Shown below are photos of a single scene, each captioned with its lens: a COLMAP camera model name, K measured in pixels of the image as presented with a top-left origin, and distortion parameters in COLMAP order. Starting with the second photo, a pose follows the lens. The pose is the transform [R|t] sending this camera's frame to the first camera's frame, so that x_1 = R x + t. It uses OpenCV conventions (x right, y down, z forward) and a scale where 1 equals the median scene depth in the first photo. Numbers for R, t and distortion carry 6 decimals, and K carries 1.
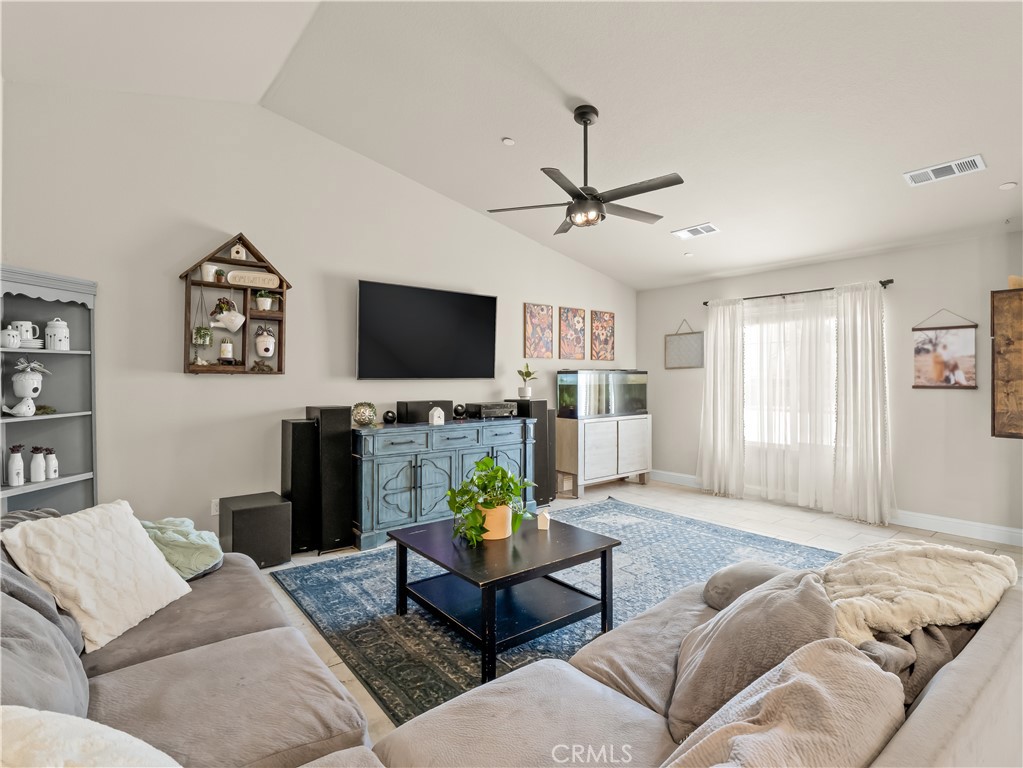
lens RADIAL K [[511.7, 0, 502.9], [0, 511.7, 372.4], [0, 0, 1]] dist [-0.011243, -0.001046]
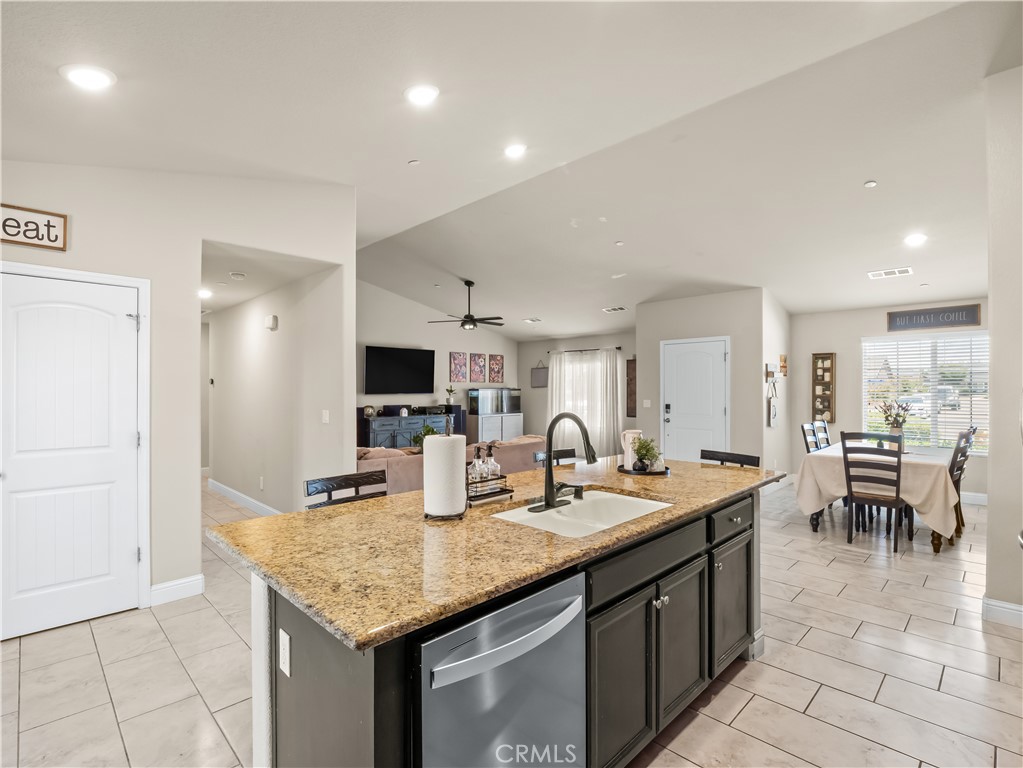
lens RADIAL K [[495.6, 0, 513.4], [0, 495.6, 381.2], [0, 0, 1]] dist [-0.012303, -0.000719]
pose [[0.992510, -0.000178, 0.122165, 0.061830], [0.000901, 0.999982, -0.005863, -0.025751], [-0.122161, 0.005930, 0.992493, -0.991740]]
